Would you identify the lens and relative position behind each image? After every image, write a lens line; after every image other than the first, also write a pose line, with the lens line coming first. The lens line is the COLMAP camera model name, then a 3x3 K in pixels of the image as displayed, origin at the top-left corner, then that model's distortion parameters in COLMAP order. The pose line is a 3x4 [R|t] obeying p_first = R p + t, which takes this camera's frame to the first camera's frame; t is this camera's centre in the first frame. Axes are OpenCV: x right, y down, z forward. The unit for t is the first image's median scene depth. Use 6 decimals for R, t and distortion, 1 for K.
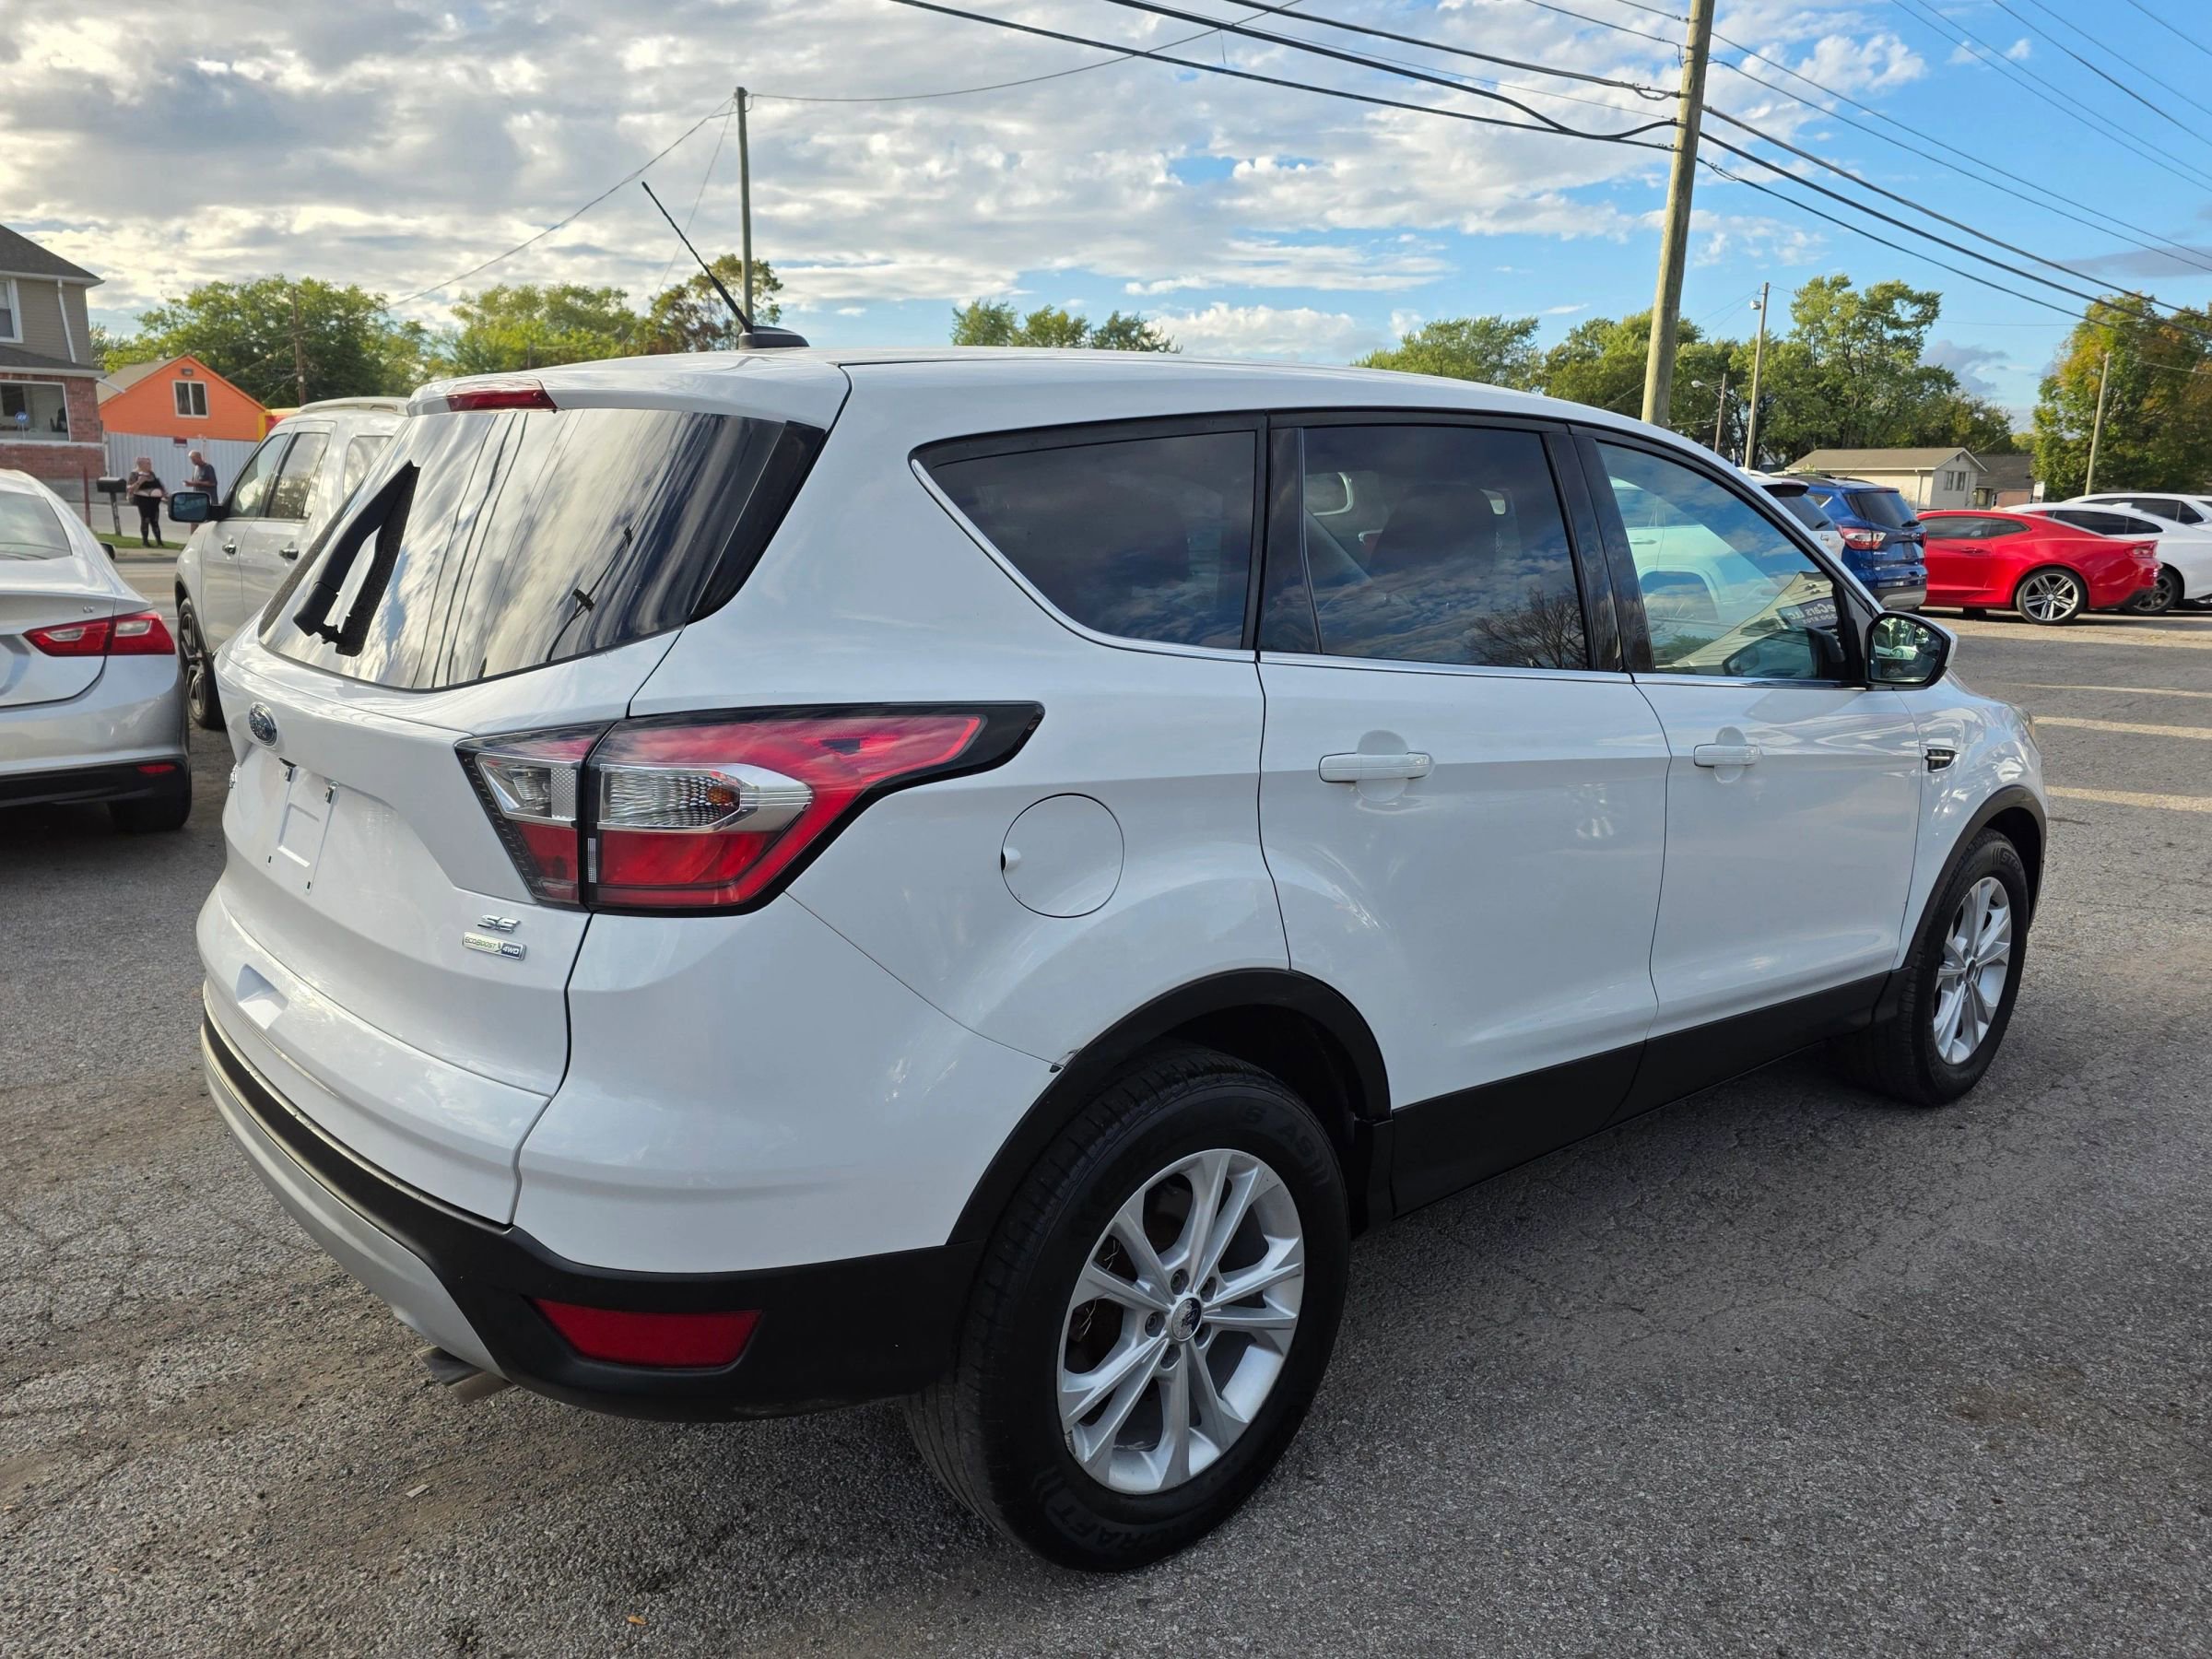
lens RADIAL K [[1745.2, 0, 1109.8], [0, 1745.2, 873.5], [0, 0, 1]] dist [0.049616, -0.039771]
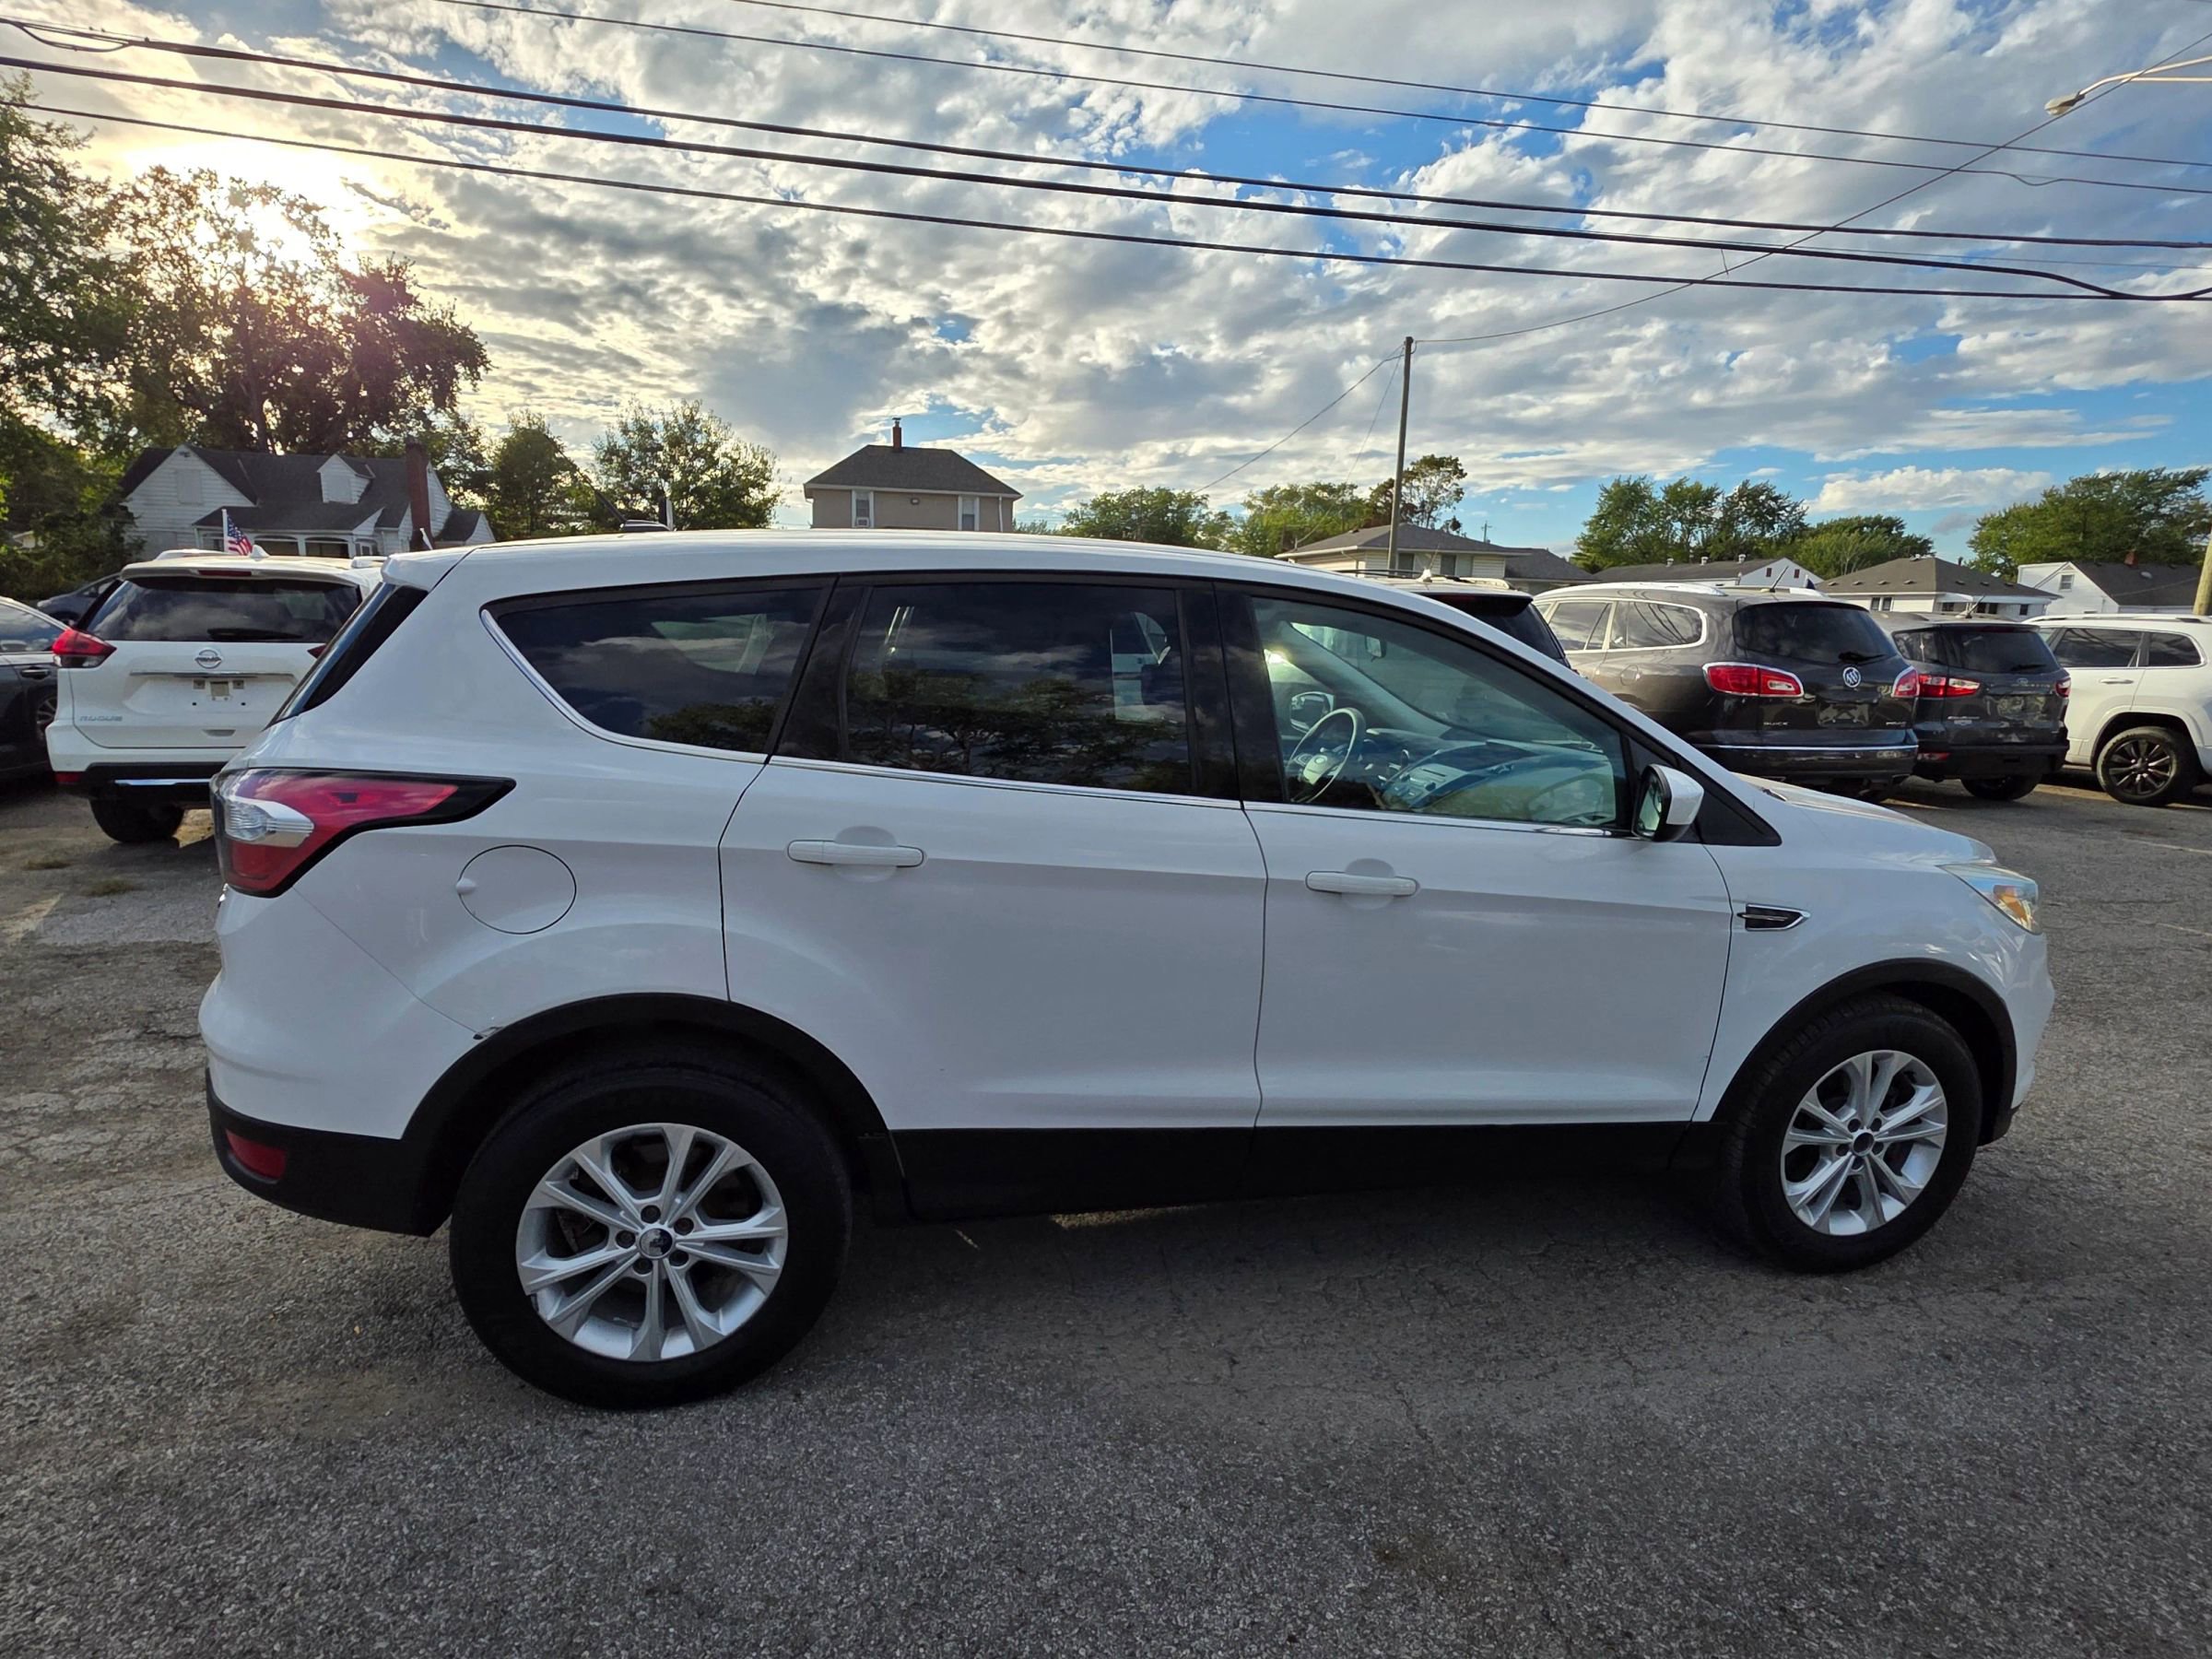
lens RADIAL K [[1248.8, 0, 1110.1], [0, 1248.8, 872.2], [0, 0, 1]] dist [-0.000647, -0.000430]
pose [[0.848156, 0.114379, -0.517251, 0.756056], [-0.123179, 0.992231, 0.017429, -0.084163], [0.515226, 0.048932, 0.855656, 0.319715]]
